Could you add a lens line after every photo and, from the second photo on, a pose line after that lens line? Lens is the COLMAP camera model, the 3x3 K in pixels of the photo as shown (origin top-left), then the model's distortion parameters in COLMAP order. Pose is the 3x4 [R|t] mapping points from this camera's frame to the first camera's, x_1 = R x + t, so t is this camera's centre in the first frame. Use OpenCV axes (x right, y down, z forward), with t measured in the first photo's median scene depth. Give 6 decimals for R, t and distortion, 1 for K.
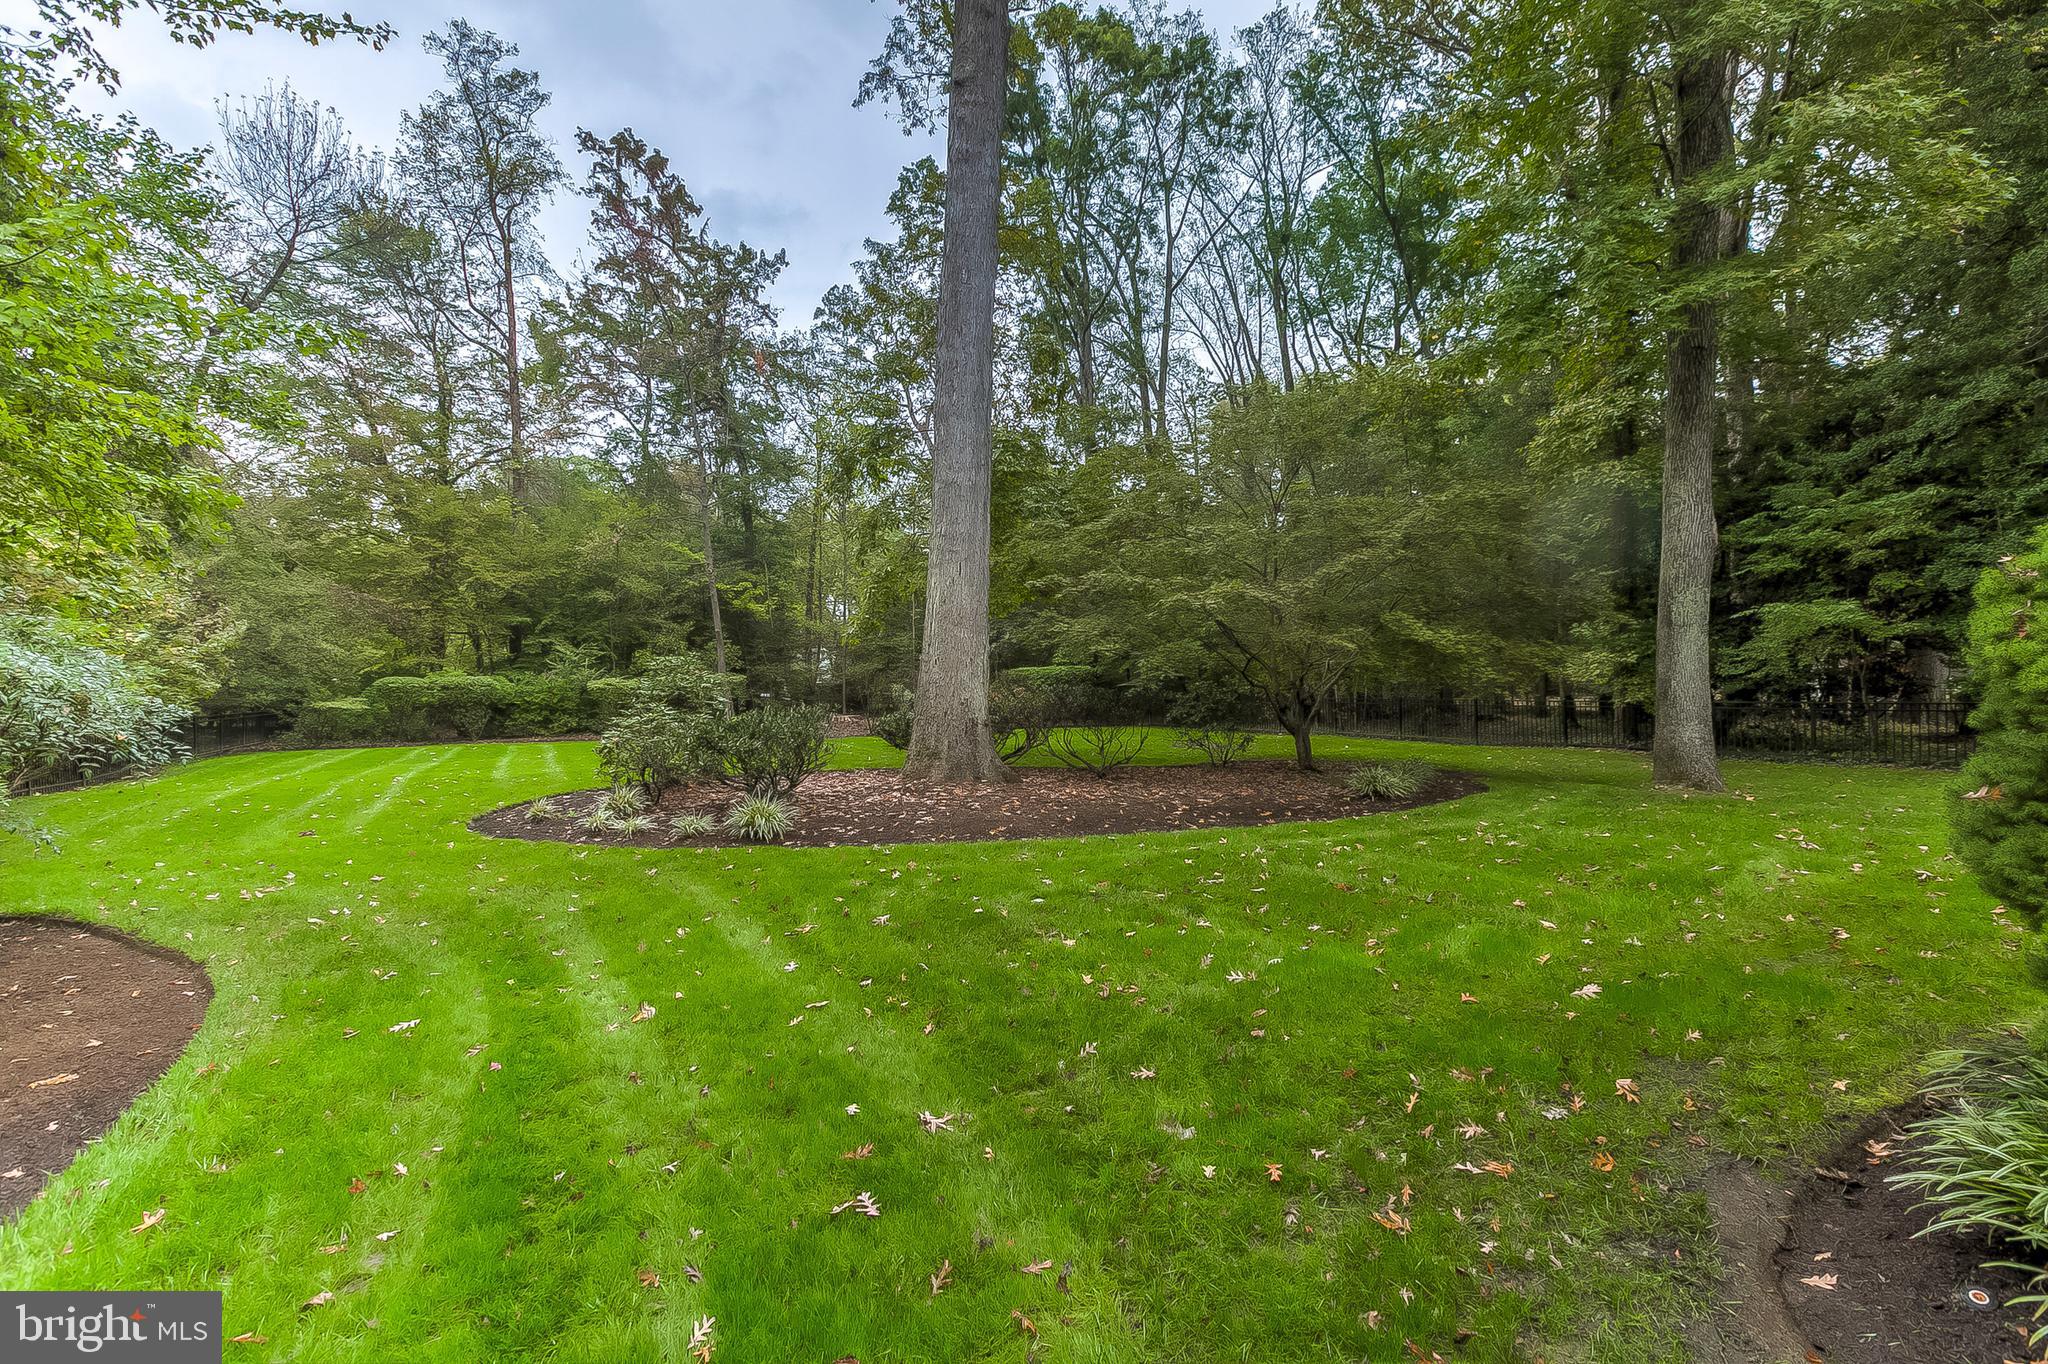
lens RADIAL K [[930.9, 0, 1012.3], [0, 930.9, 678.3], [0, 0, 1]] dist [0.006409, -0.000073]
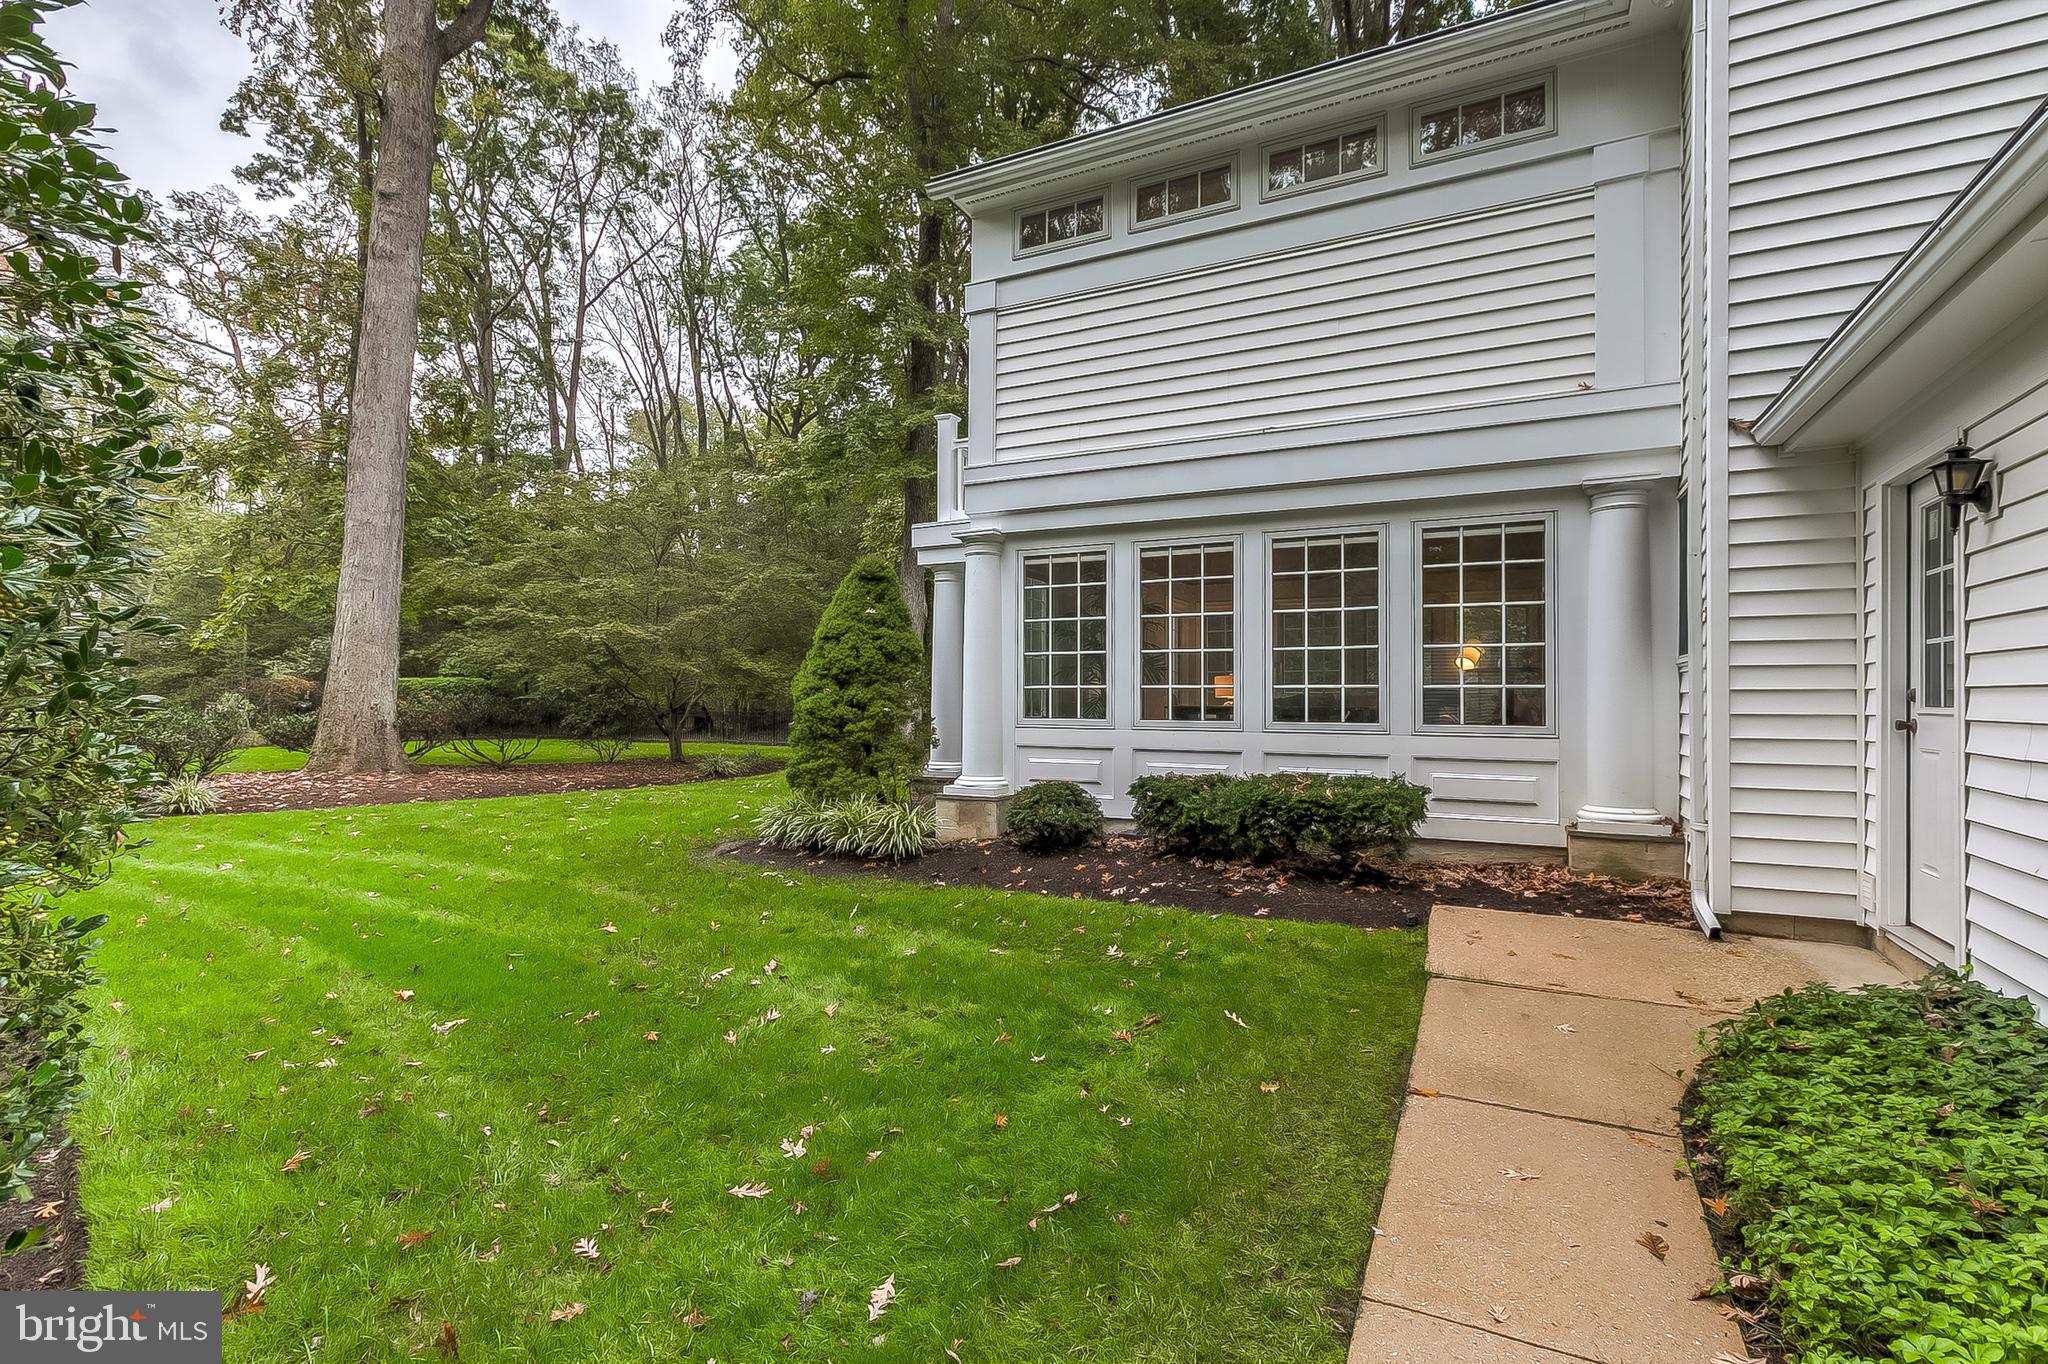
lens RADIAL K [[930.9, 0, 1012.3], [0, 930.9, 678.3], [0, 0, 1]] dist [0.006409, -0.000073]
pose [[0.822251, 0.027346, 0.568468, -0.014010], [-0.016907, 0.999578, -0.023630, 0.000822], [-0.568874, 0.009819, 0.822366, -0.105763]]
